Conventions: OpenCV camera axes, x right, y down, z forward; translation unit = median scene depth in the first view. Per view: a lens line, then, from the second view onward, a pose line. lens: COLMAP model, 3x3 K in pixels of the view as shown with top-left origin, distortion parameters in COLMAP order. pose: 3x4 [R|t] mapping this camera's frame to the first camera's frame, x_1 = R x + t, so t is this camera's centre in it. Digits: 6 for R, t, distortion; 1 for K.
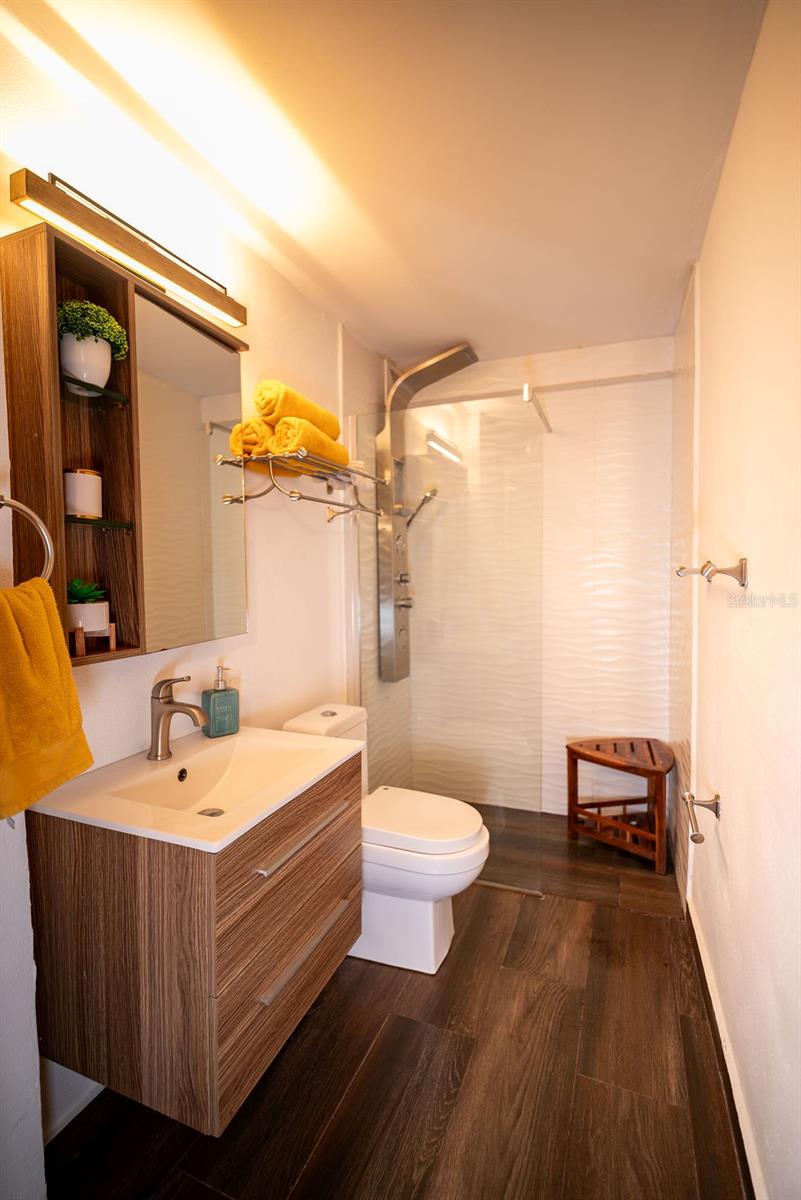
lens RADIAL K [[556.2, 0, 400.5], [0, 556.2, 600.0], [0, 0, 1]] dist [-0.011838, 0.000902]
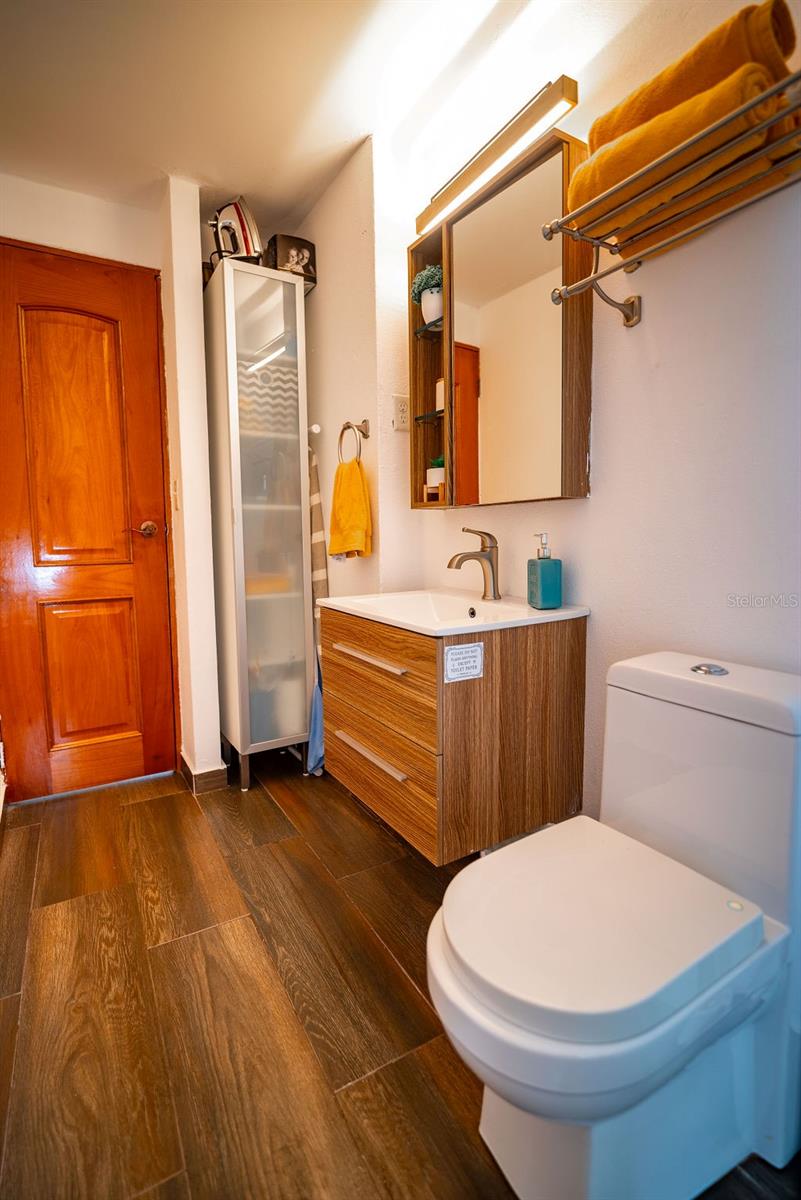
lens RADIAL K [[556.2, 0, 400.5], [0, 556.2, 600.0], [0, 0, 1]] dist [-0.011838, 0.000902]
pose [[-0.606838, 0.103240, -0.788092, 0.665812], [-0.033019, 0.987398, 0.154774, 0.113821], [0.794139, 0.119945, -0.595782, 1.664031]]
